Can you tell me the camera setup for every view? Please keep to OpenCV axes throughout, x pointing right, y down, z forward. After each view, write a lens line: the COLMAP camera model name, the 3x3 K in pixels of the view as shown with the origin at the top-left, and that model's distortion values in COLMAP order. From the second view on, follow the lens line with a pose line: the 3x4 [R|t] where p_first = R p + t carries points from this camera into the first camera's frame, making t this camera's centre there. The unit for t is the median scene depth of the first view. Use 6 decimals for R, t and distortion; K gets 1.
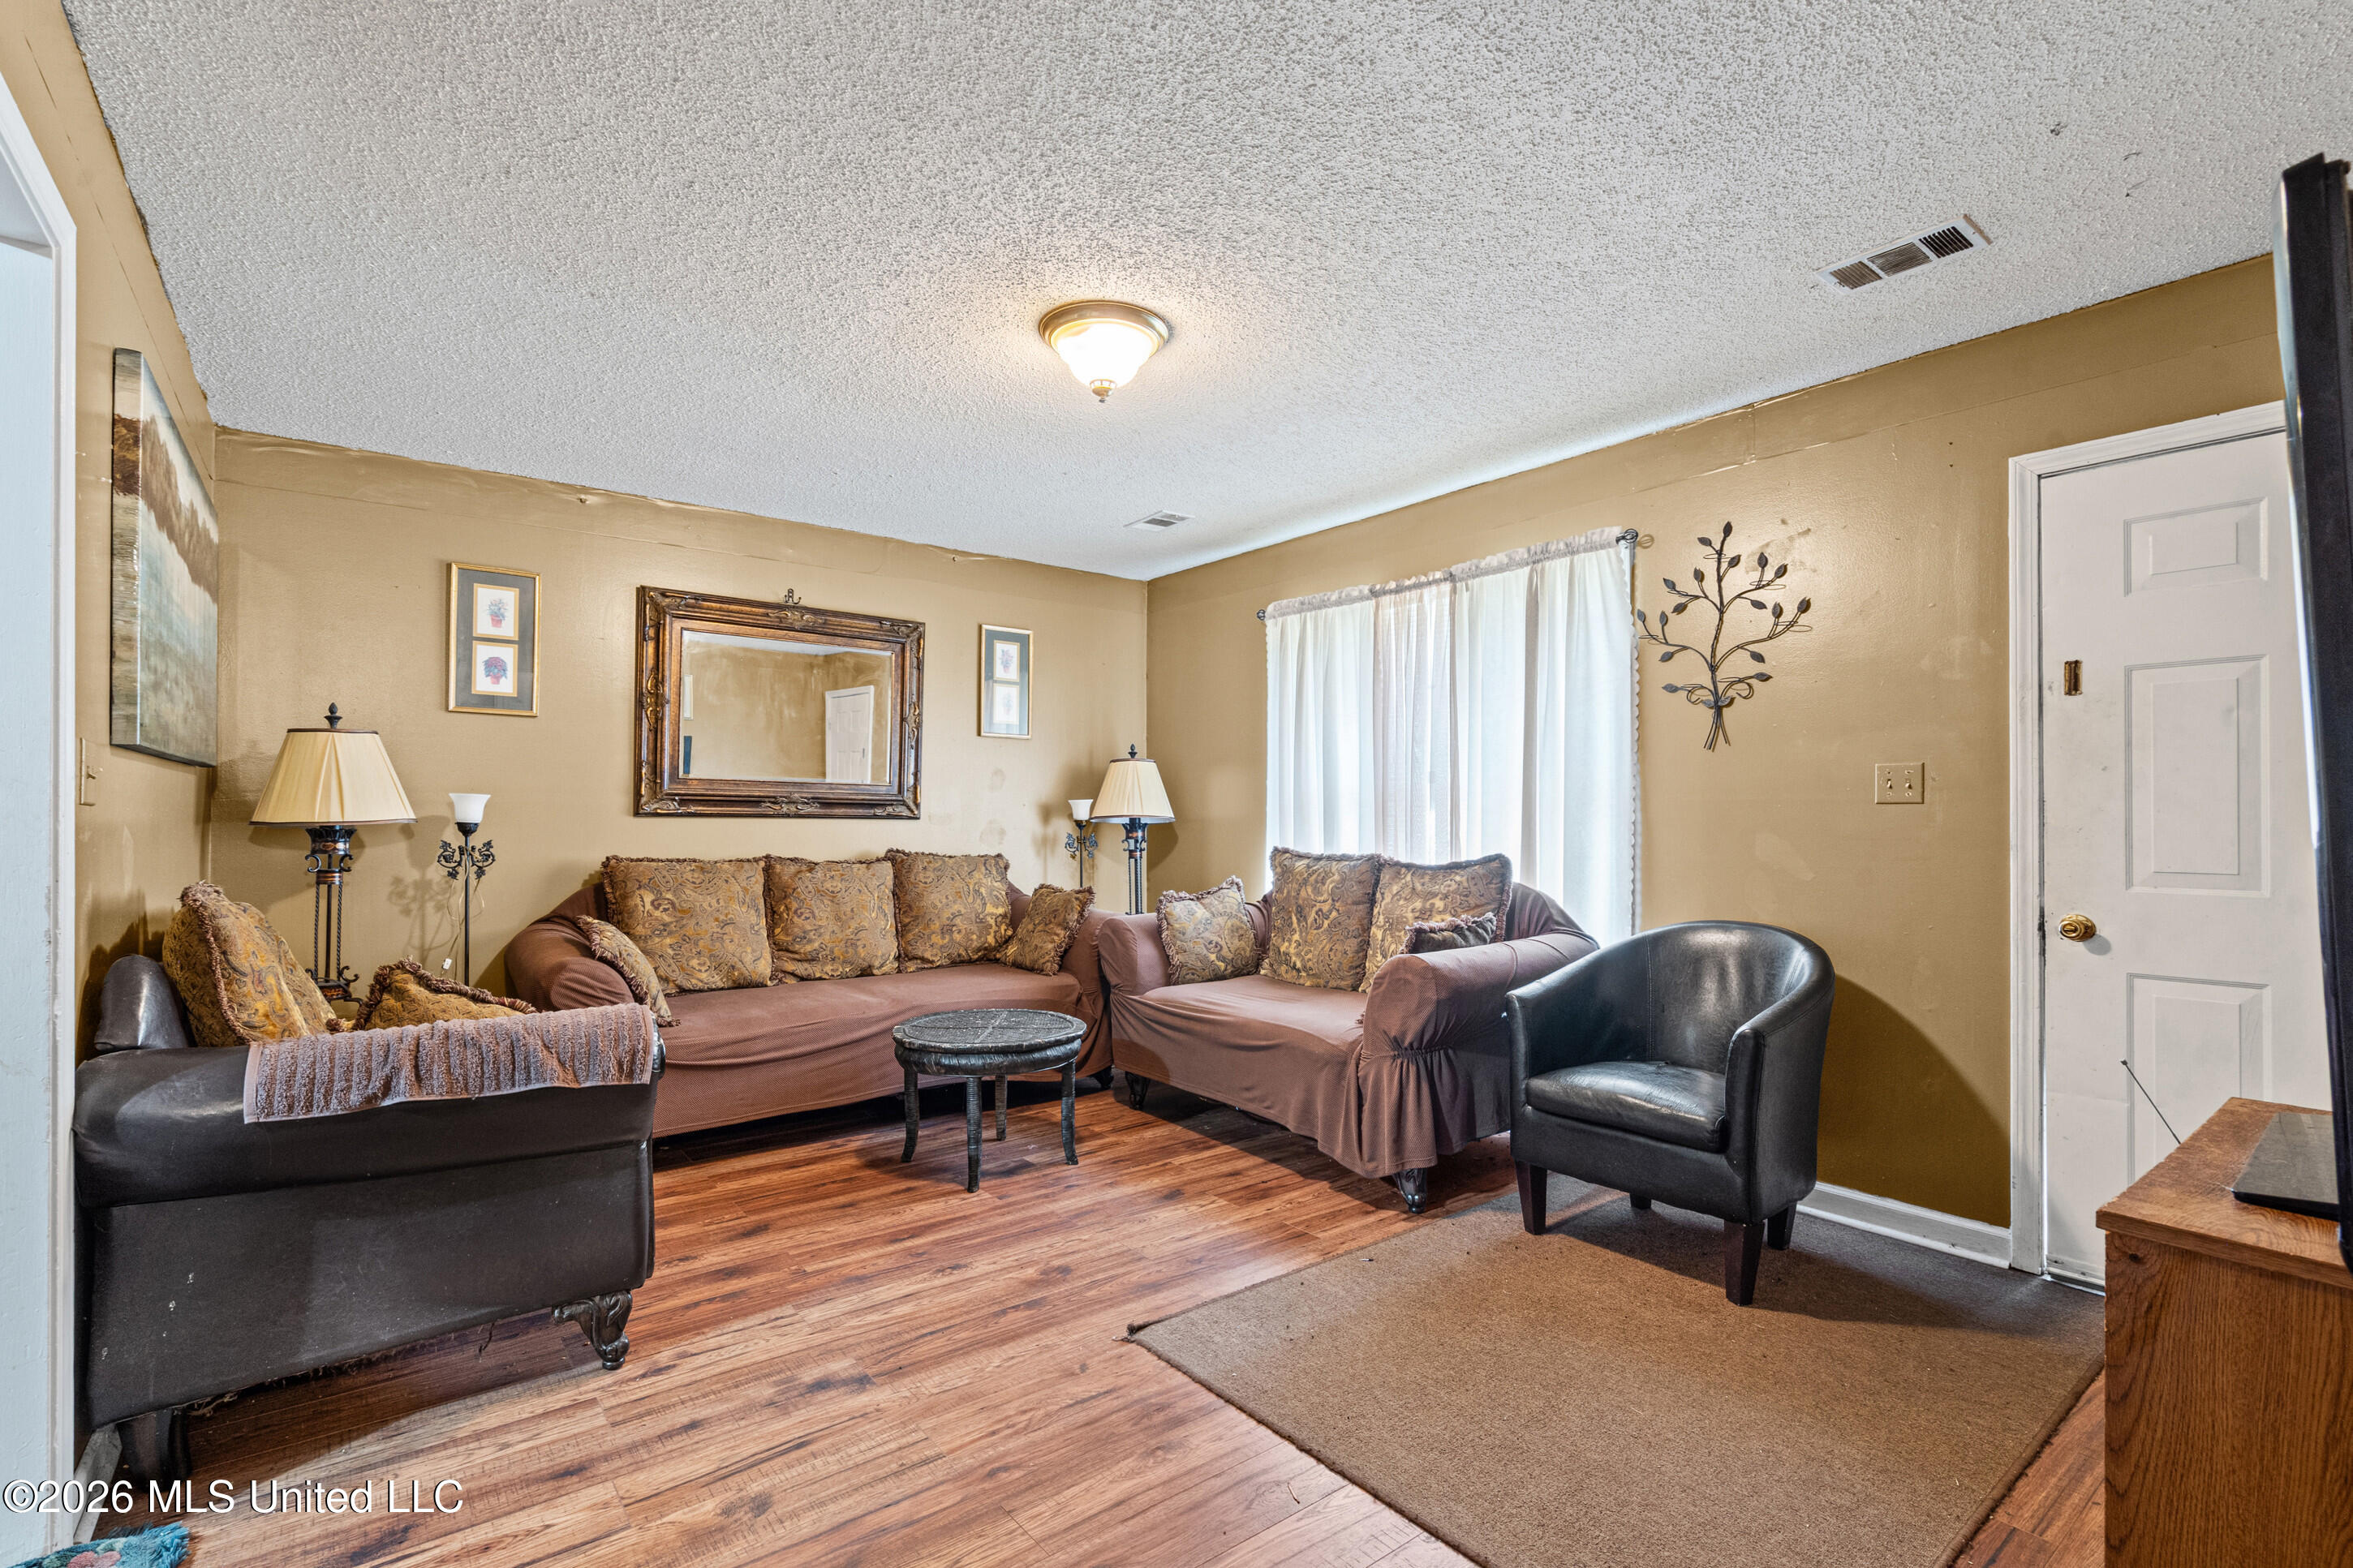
lens RADIAL K [[1061.4, 0, 1174.5], [0, 1061.4, 814.3], [0, 0, 1]] dist [-0.002552, 0.000350]
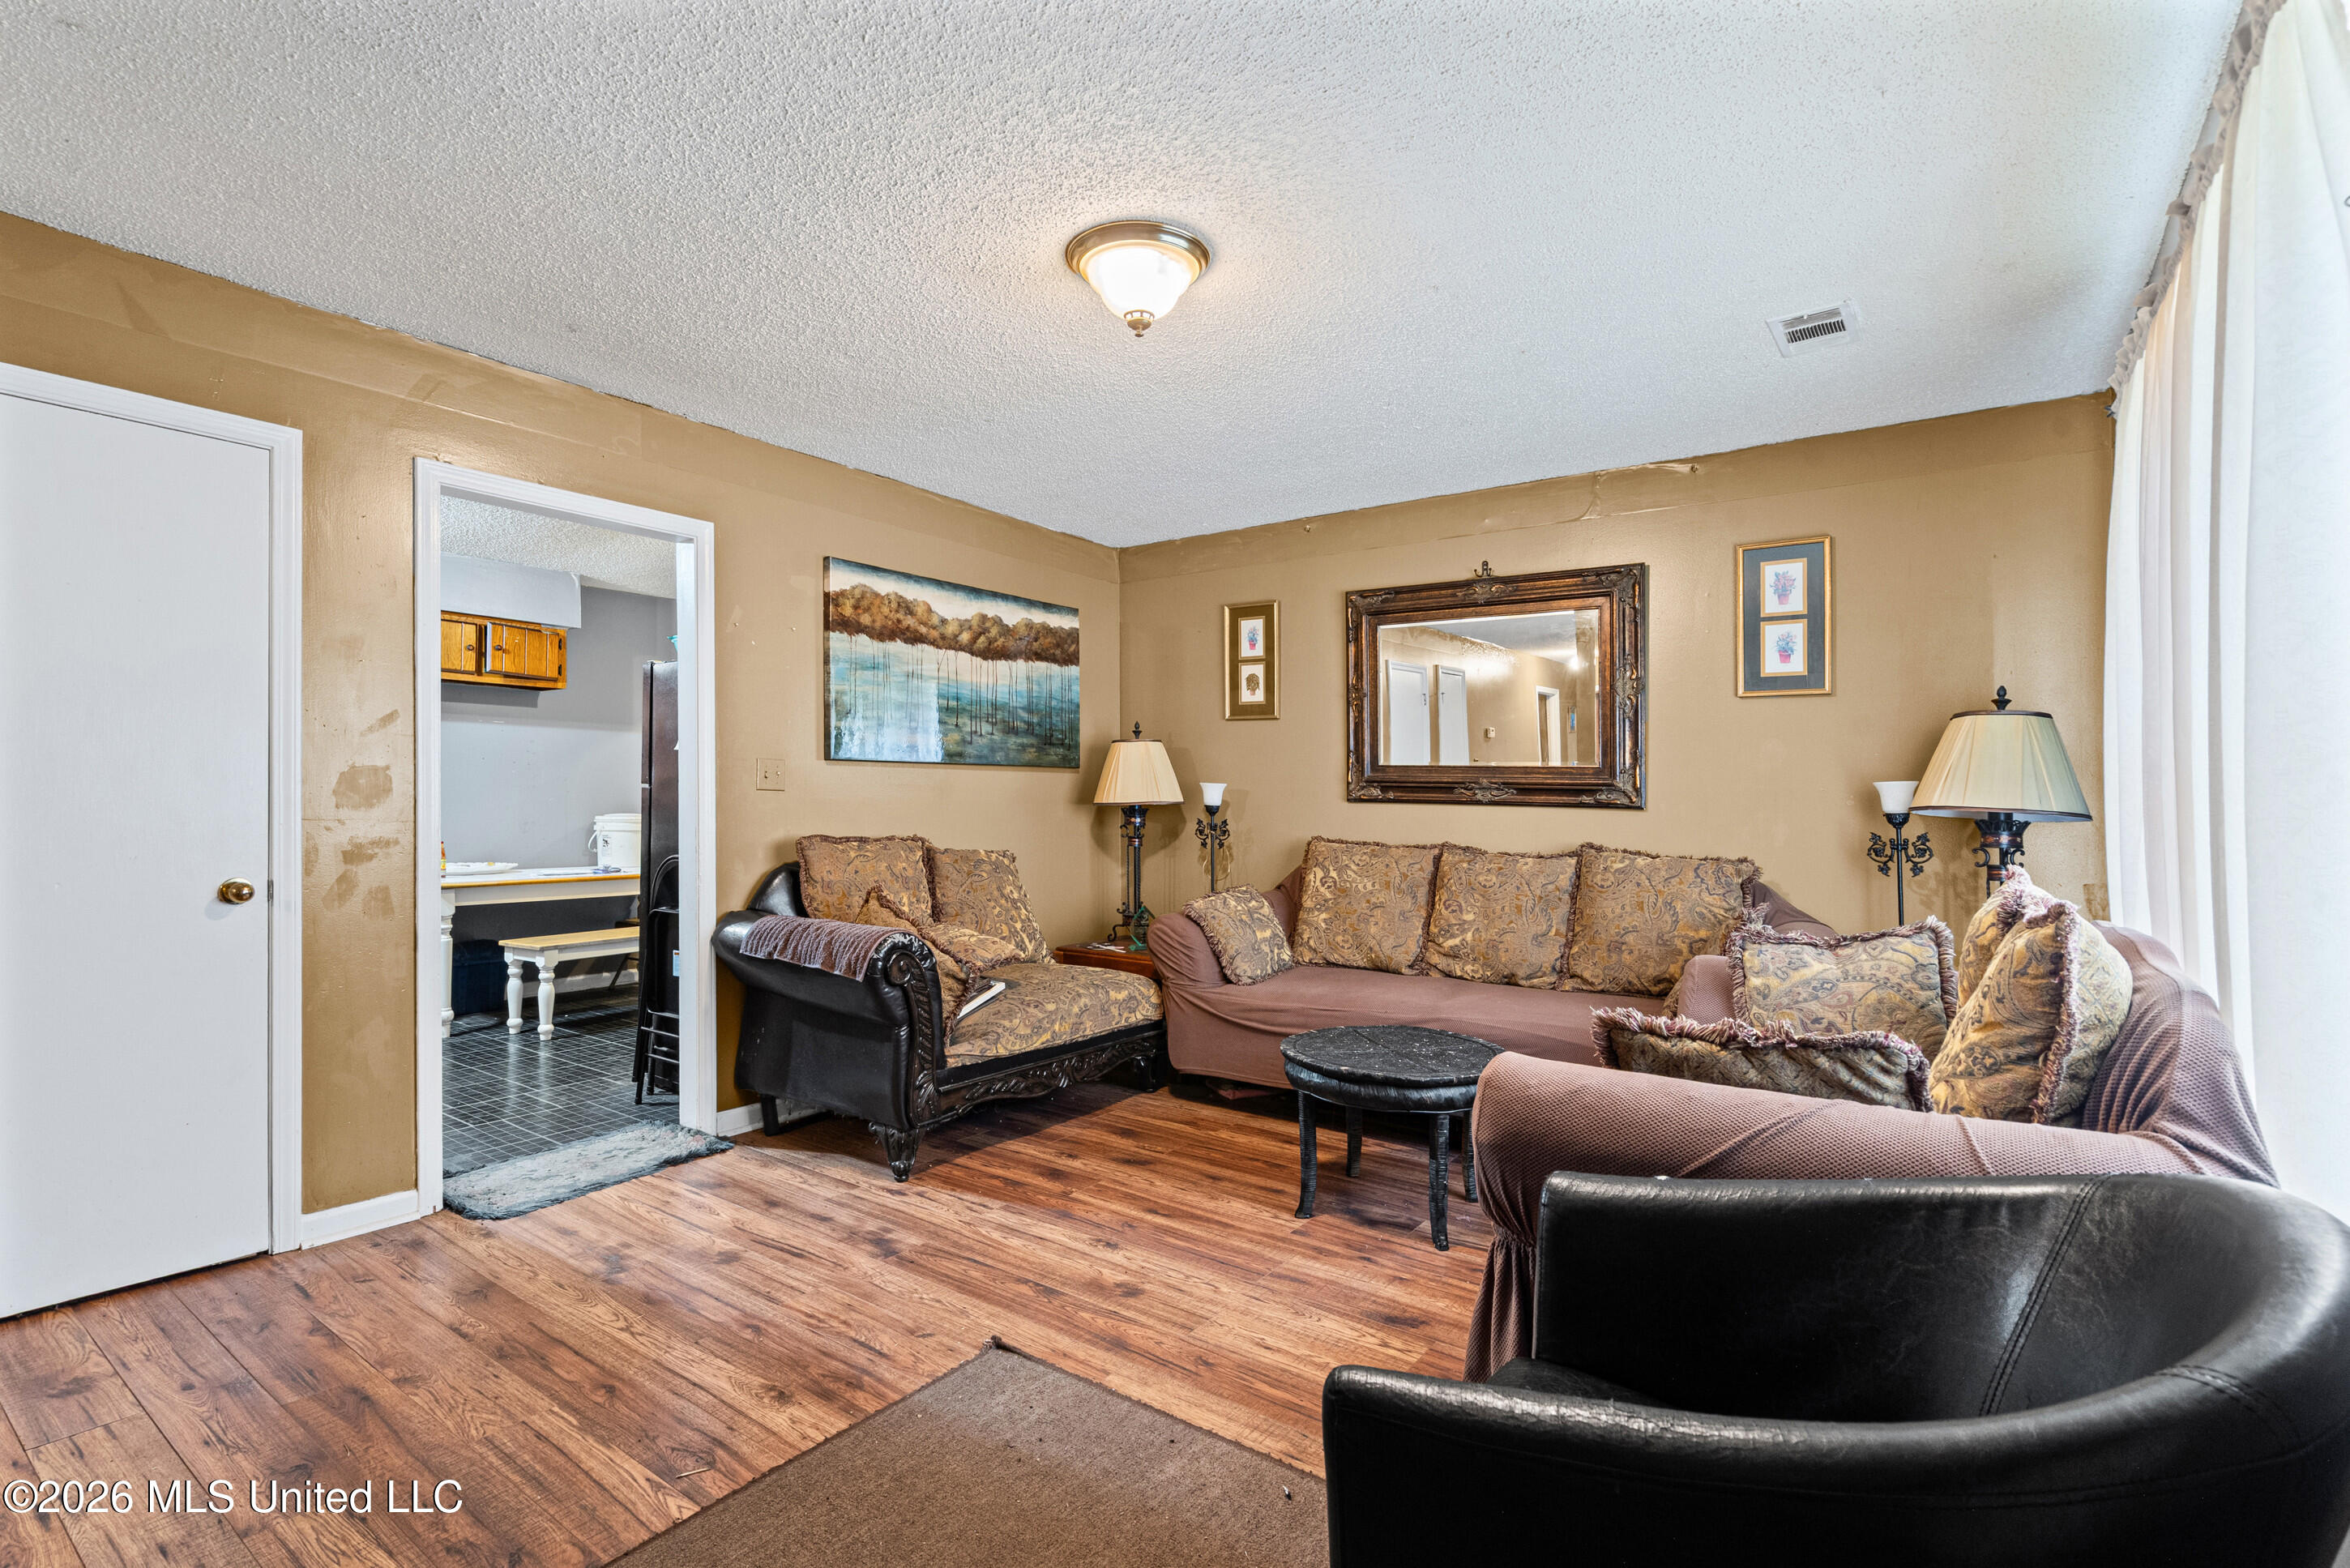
lens RADIAL K [[1102.2, 0, 1161.9], [0, 1102.2, 795.7], [0, 0, 1]] dist [-0.004897, 0.000731]
pose [[0.272811, -0.001329, -0.962067, 0.683274], [-0.009126, 0.999950, -0.003970, 0.002306], [0.962024, 0.009863, 0.272785, 0.632560]]
